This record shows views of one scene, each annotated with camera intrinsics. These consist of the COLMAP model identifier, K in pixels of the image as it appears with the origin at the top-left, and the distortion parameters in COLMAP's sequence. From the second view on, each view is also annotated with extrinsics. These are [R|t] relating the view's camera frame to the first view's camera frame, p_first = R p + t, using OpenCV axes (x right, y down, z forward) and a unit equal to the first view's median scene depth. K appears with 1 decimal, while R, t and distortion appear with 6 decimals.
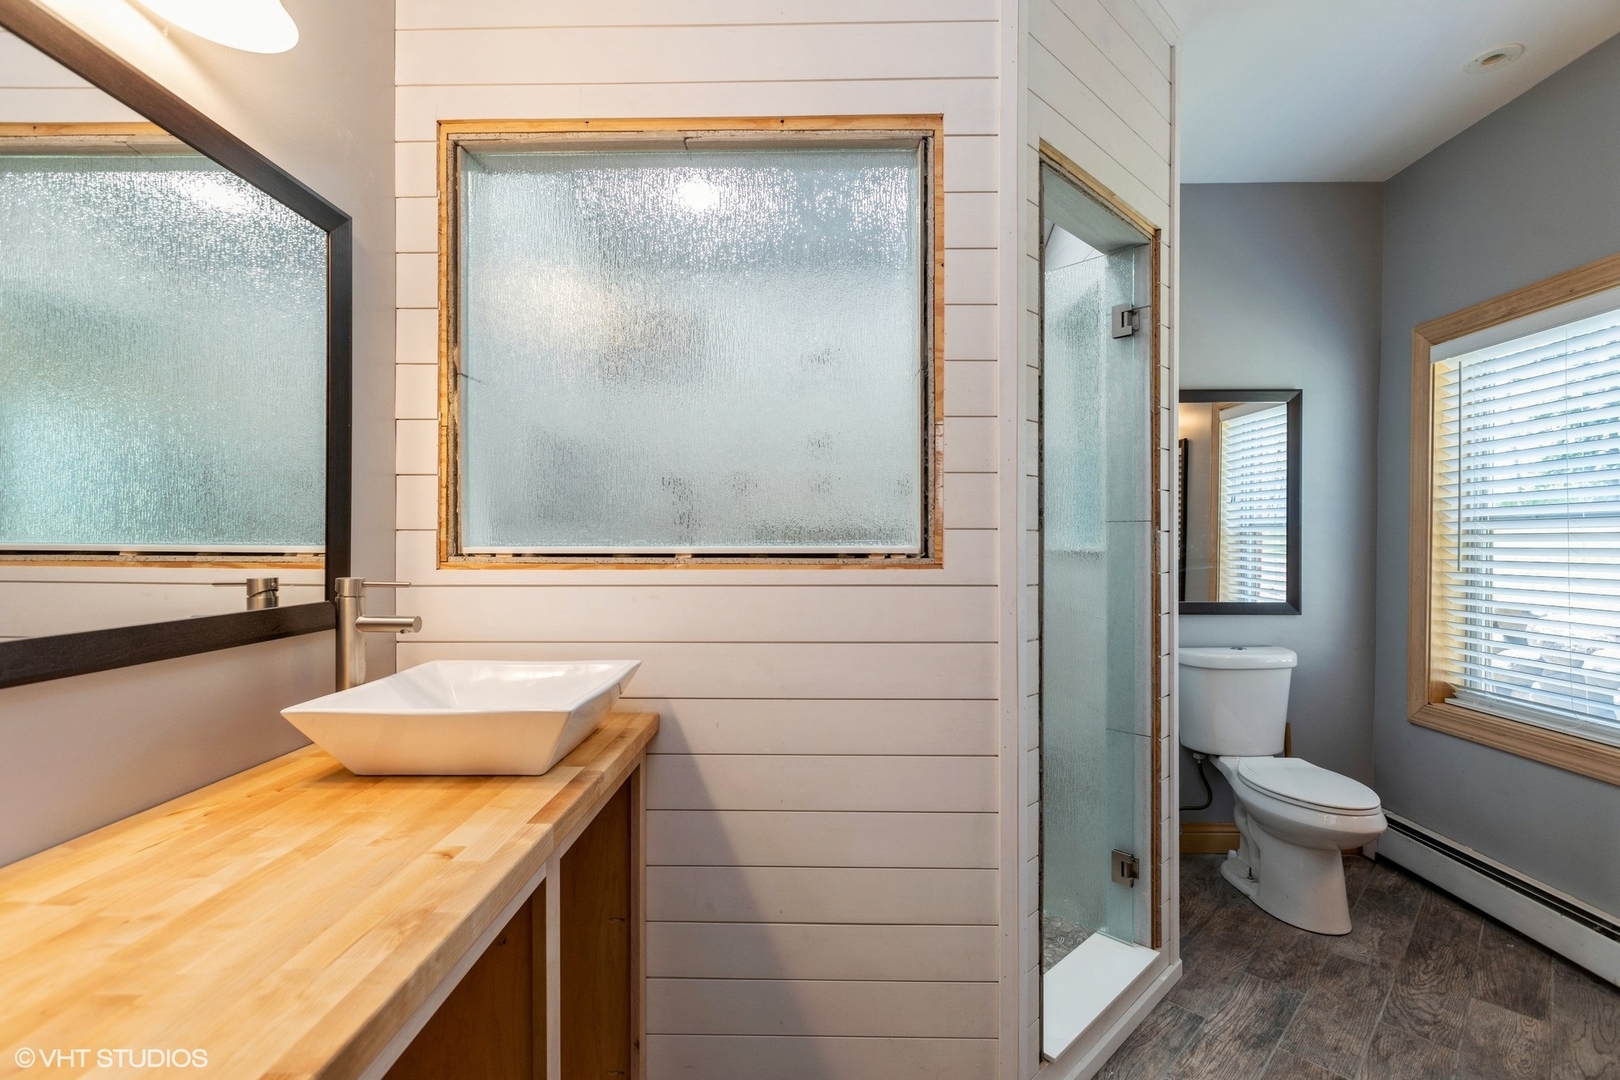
lens RADIAL K [[733.6, 0, 805.3], [0, 733.6, 555.3], [0, 0, 1]] dist [0.000356, 0.000270]
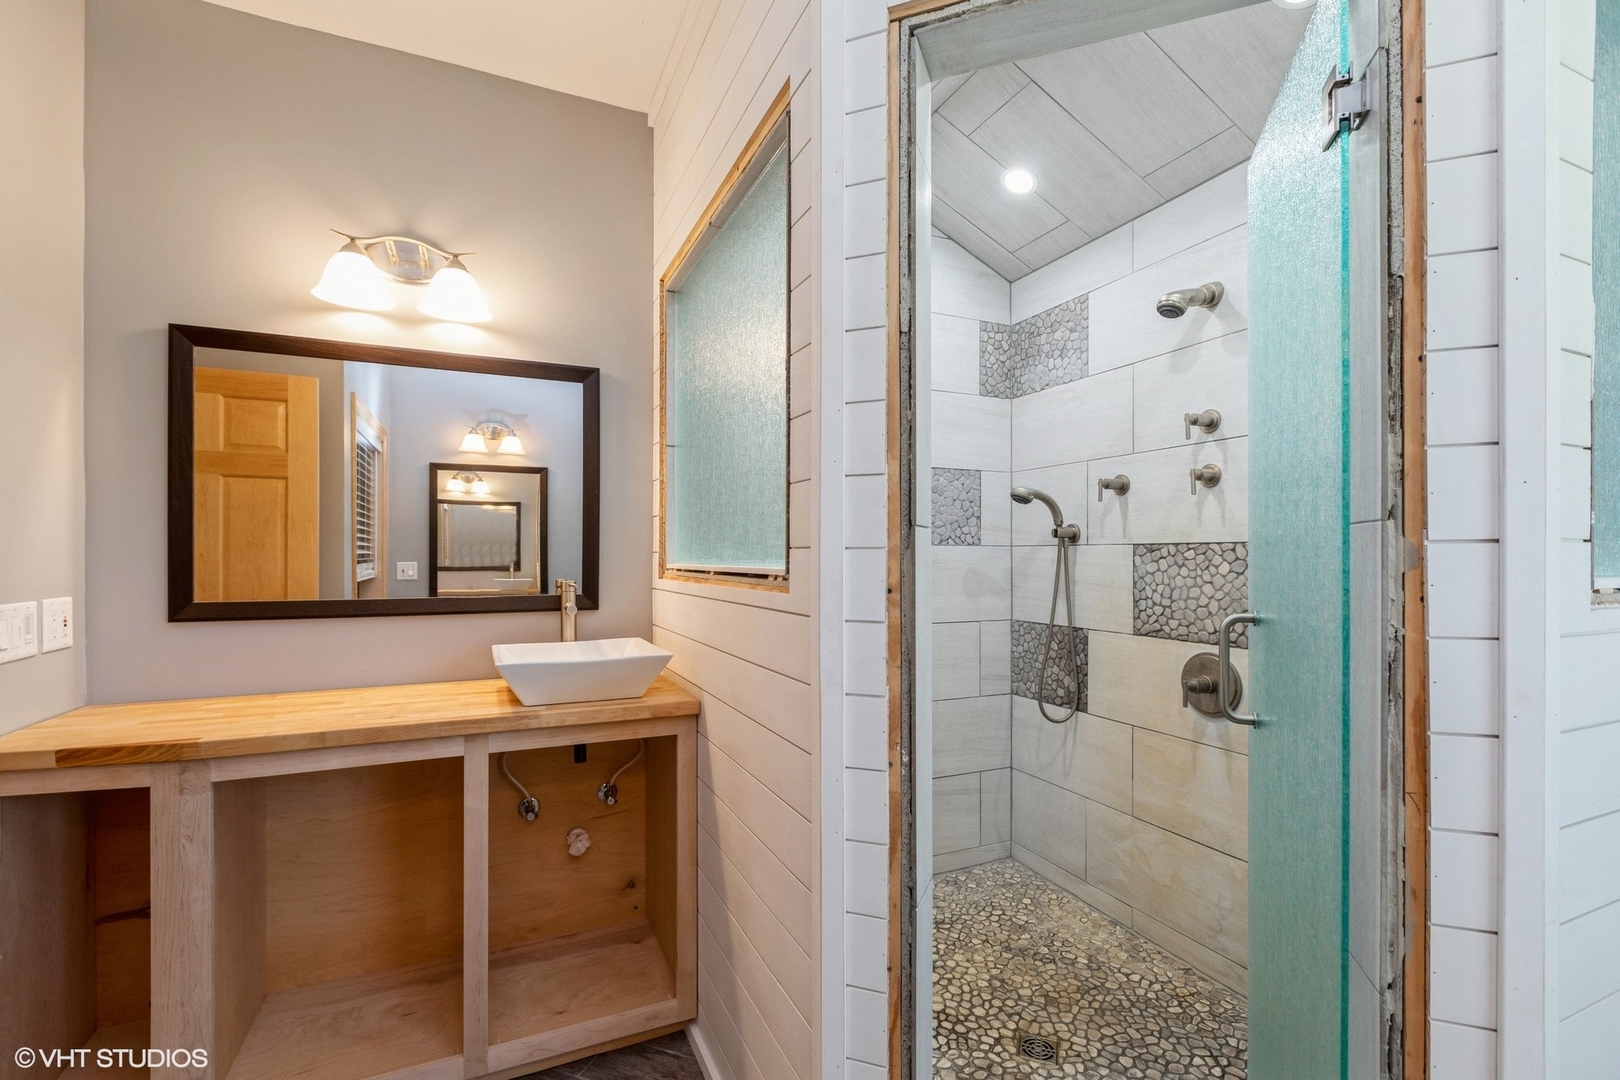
lens RADIAL K [[733.6, 0, 805.3], [0, 733.6, 555.3], [0, 0, 1]] dist [0.000356, 0.000270]
pose [[0.422646, 0.000127, -0.906295, 1.135011], [-0.015604, 0.999853, -0.007136, -0.024372], [0.906160, 0.017158, 0.422586, 0.732736]]
